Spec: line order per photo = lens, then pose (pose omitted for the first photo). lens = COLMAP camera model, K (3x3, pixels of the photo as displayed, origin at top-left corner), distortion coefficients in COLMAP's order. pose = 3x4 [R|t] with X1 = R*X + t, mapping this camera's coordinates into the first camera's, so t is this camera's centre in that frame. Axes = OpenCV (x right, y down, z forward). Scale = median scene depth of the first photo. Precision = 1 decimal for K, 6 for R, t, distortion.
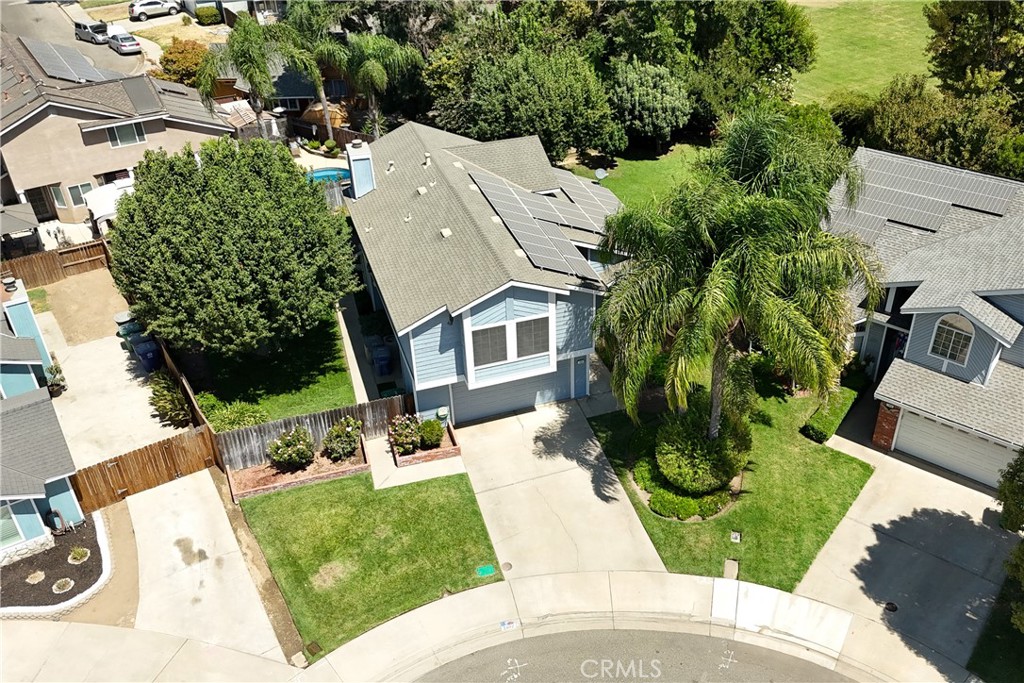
lens RADIAL K [[890.3, 0, 556.2], [0, 890.3, 341.2], [0, 0, 1]] dist [0.030868, -0.007819]
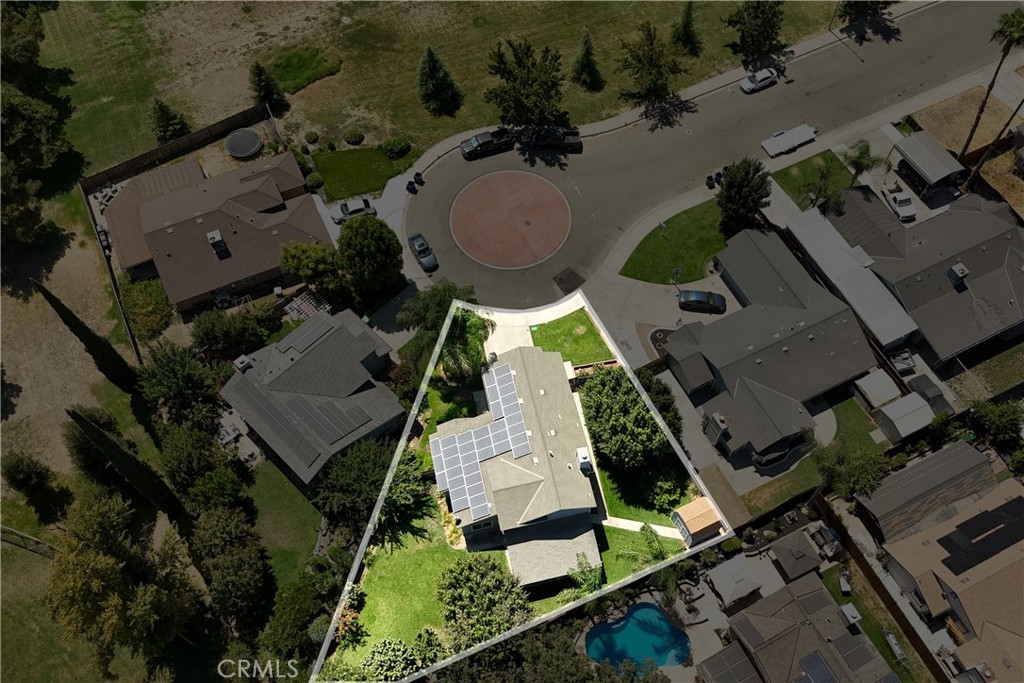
lens RADIAL K [[866.0, 0, 512.0], [0, 866.0, 341.5], [0, 0, 1]] dist [0.041139, -0.008748]
pose [[-0.992275, -0.108168, 0.060746, -0.178060], [0.071807, -0.101490, 0.992242, -2.640989], [-0.101164, 0.988939, 0.108473, 0.647987]]
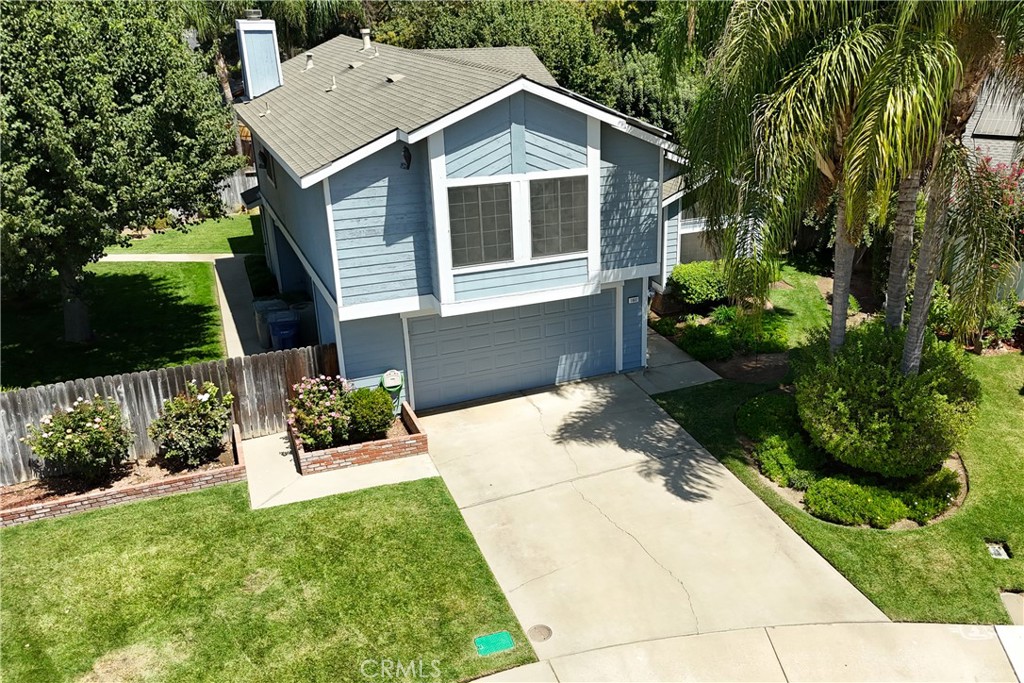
lens RADIAL K [[901.8, 0, 595.1], [0, 901.8, 345.8], [0, 0, 1]] dist [0.023541, -0.010809]
pose [[0.994515, -0.032051, 0.099561, -0.062886], [0.051731, 0.978042, -0.201886, 0.187977], [-0.090904, 0.205929, 0.974336, 0.482628]]
